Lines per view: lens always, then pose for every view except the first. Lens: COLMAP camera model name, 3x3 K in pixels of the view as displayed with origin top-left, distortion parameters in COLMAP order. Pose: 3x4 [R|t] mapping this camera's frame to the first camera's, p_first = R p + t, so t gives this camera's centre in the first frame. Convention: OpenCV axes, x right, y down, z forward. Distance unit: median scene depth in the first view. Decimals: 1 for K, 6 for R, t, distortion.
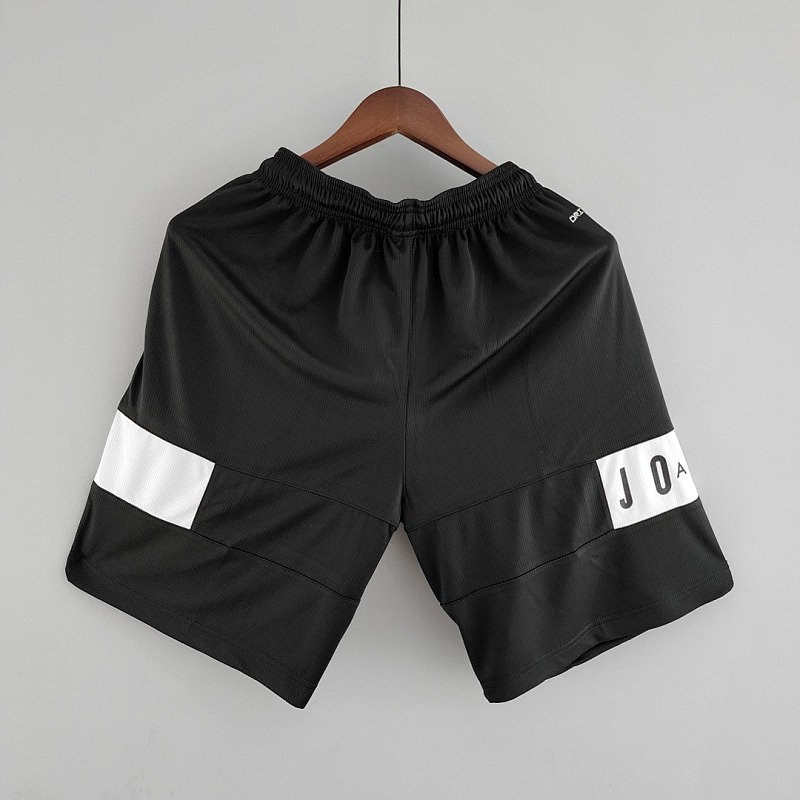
lens RADIAL K [[752.1, 0, 397.1], [0, 752.1, 397.9], [0, 0, 1]] dist [0.157988, -0.002238]
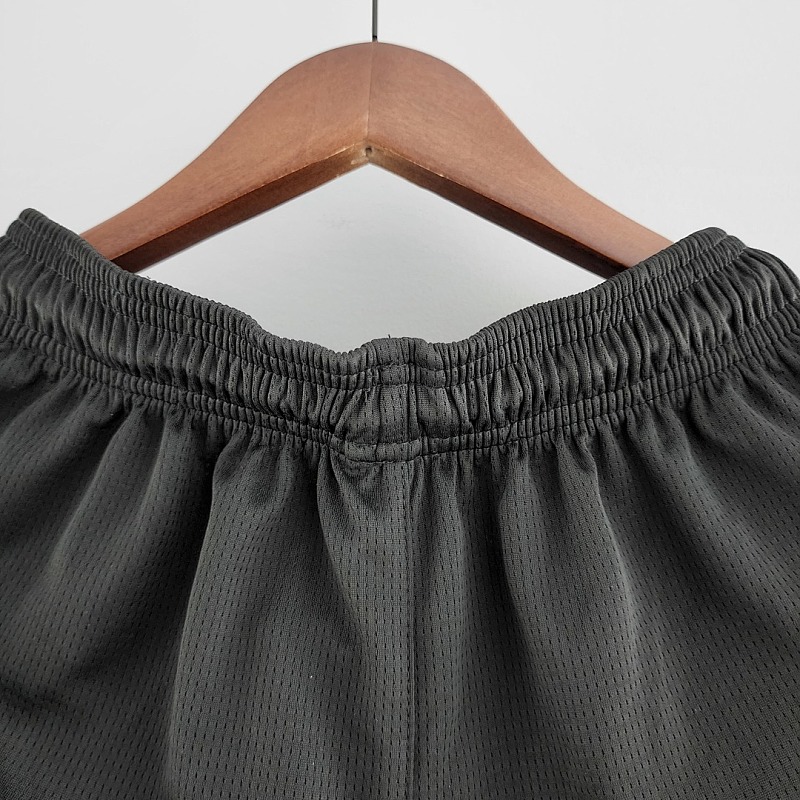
lens RADIAL K [[752.1, 0, 399.4], [0, 752.1, 394.0], [0, 0, 1]] dist [0.157988, -0.002238]
pose [[0.998144, -0.018020, -0.058174, 0.033550], [0.004556, 0.974640, -0.223734, -0.171062], [0.060731, 0.223054, 0.972912, 0.700317]]
